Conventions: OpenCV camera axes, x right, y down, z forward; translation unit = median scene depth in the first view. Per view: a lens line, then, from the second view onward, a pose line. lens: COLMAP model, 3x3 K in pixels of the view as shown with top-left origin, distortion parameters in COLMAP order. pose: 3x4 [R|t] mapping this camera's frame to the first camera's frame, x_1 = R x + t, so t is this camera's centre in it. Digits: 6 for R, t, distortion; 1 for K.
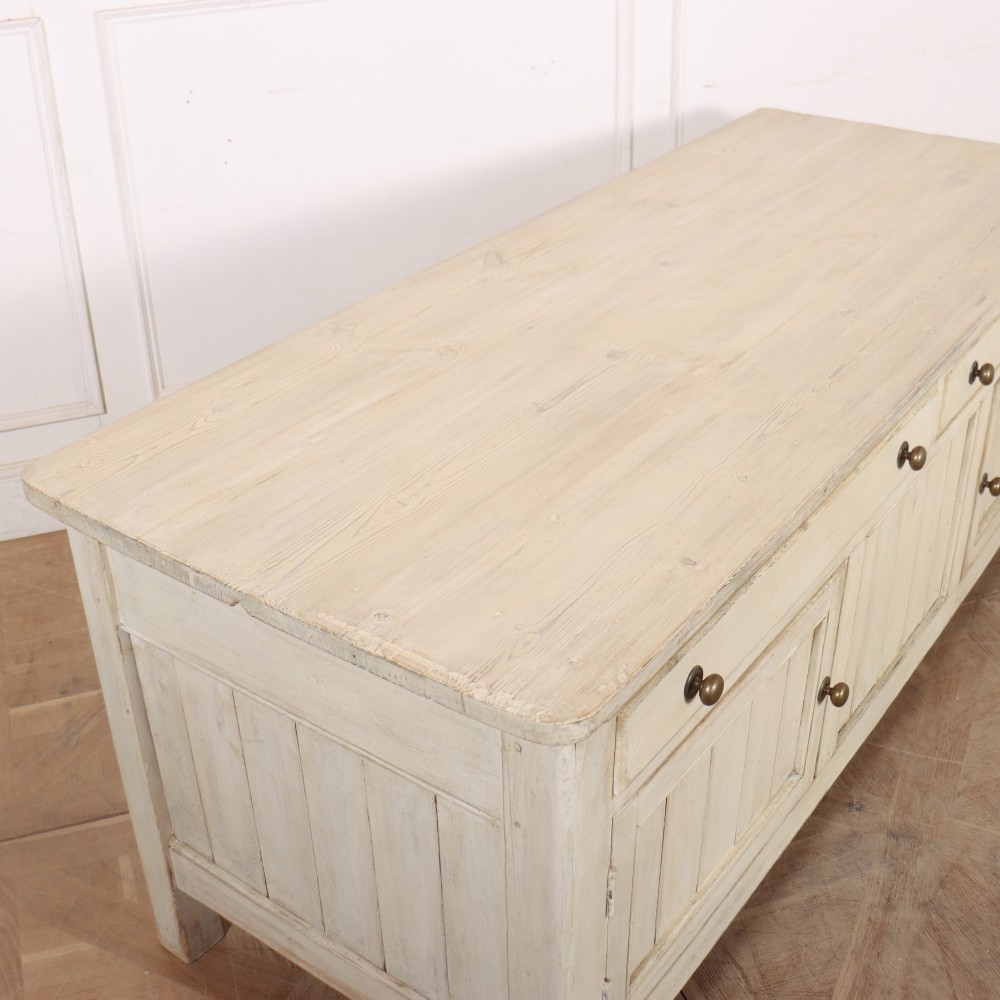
lens RADIAL K [[1339.0, 0, 487.2], [0, 1339.0, 497.5], [0, 0, 1]] dist [-0.164277, 0.118225]
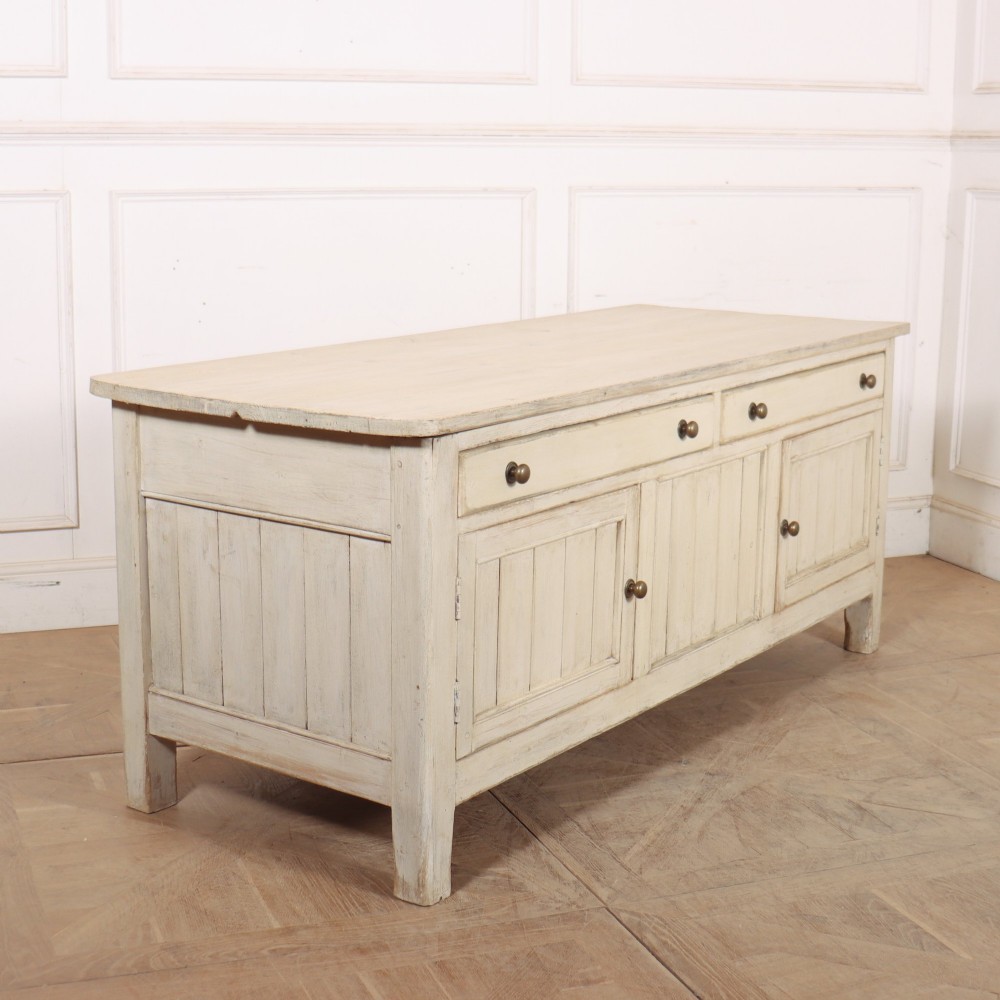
lens RADIAL K [[1647.6, 0, 499.0], [0, 1647.6, 524.6], [0, 0, 1]] dist [-0.167268, 0.073462]
pose [[0.998770, 0.032958, 0.037043, 0.047598], [-0.020889, 0.957254, -0.288493, 0.555400], [-0.044968, 0.287365, 0.956765, -0.643977]]
